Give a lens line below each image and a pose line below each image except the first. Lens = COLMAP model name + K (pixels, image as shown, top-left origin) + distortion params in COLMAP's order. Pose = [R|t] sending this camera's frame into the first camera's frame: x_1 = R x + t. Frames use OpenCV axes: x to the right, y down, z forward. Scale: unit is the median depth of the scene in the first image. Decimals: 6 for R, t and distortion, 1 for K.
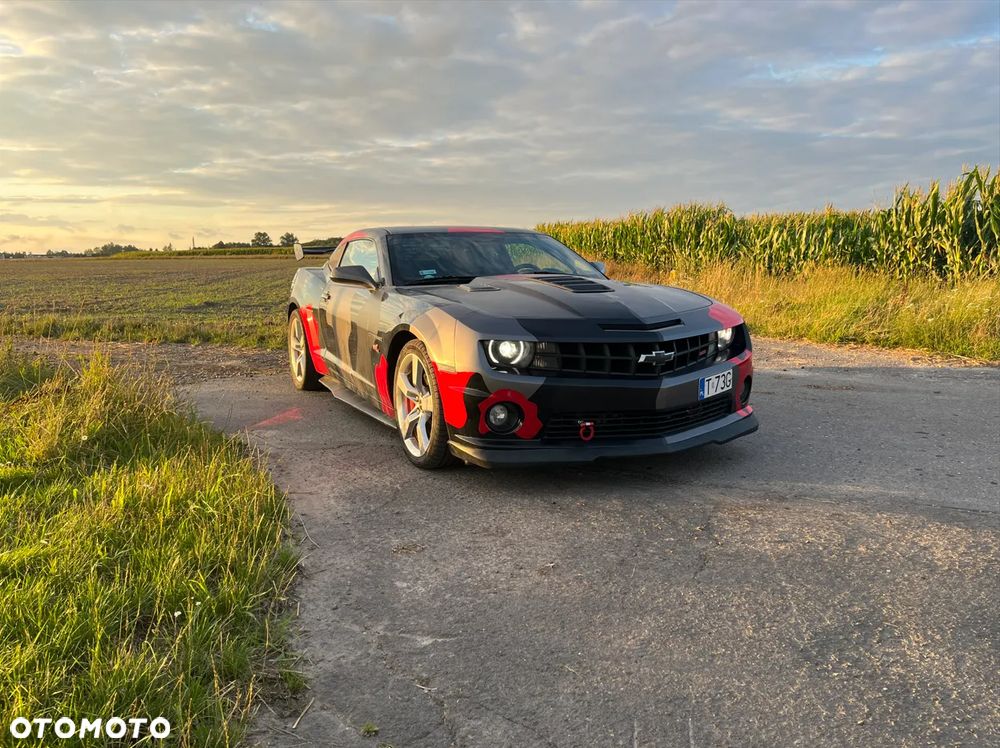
lens RADIAL K [[754.6, 0, 505.0], [0, 754.6, 360.6], [0, 0, 1]] dist [0.060065, -0.080659]
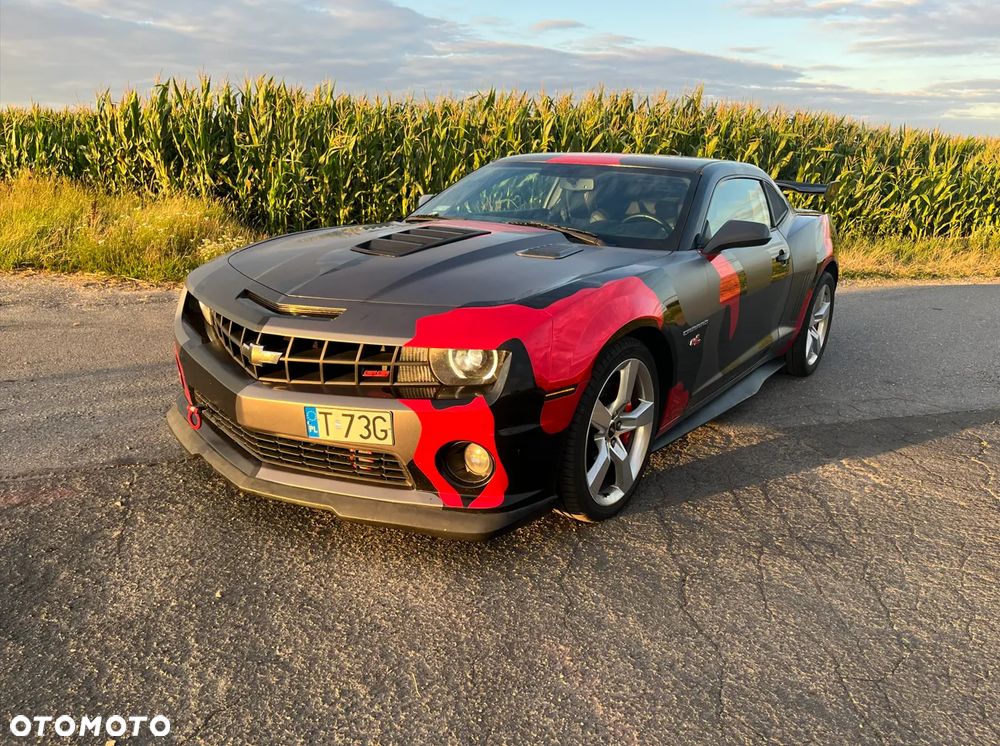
lens RADIAL K [[751.8, 0, 506.0], [0, 751.8, 378.4], [0, 0, 1]] dist [0.066750, -0.087402]
pose [[0.665763, -0.162582, 0.728235, 0.312137], [0.056743, 0.984178, 0.167848, -0.029734], [-0.744003, -0.070425, 0.664455, -0.039666]]
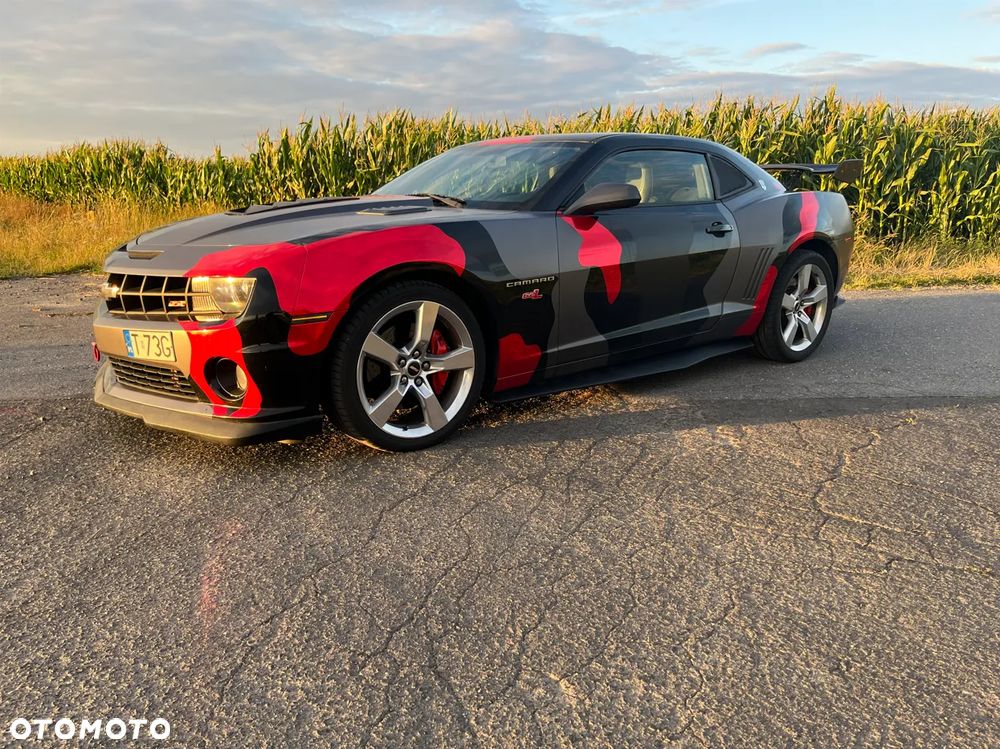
lens RADIAL K [[753.4, 0, 505.2], [0, 753.4, 374.5], [0, 0, 1]] dist [0.064432, -0.085433]
pose [[0.841973, -0.110138, 0.528159, 0.553049], [0.065292, 0.992547, 0.102891, 0.073126], [-0.535555, -0.052147, 0.842889, -0.333052]]
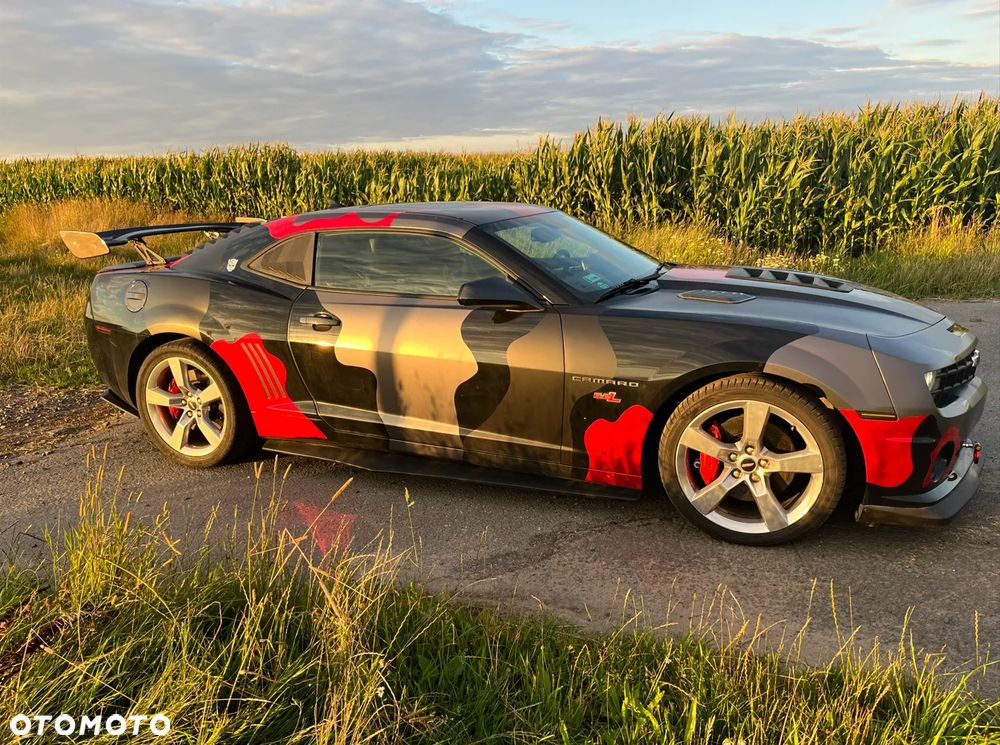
lens RADIAL K [[753.4, 0, 505.2], [0, 753.4, 372.5], [0, 0, 1]] dist [0.064432, -0.085433]
pose [[0.755216, -0.174971, 0.631691, -0.727636], [0.111312, 0.983951, 0.139464, -0.157340], [-0.645955, -0.035011, 0.762572, 0.565546]]
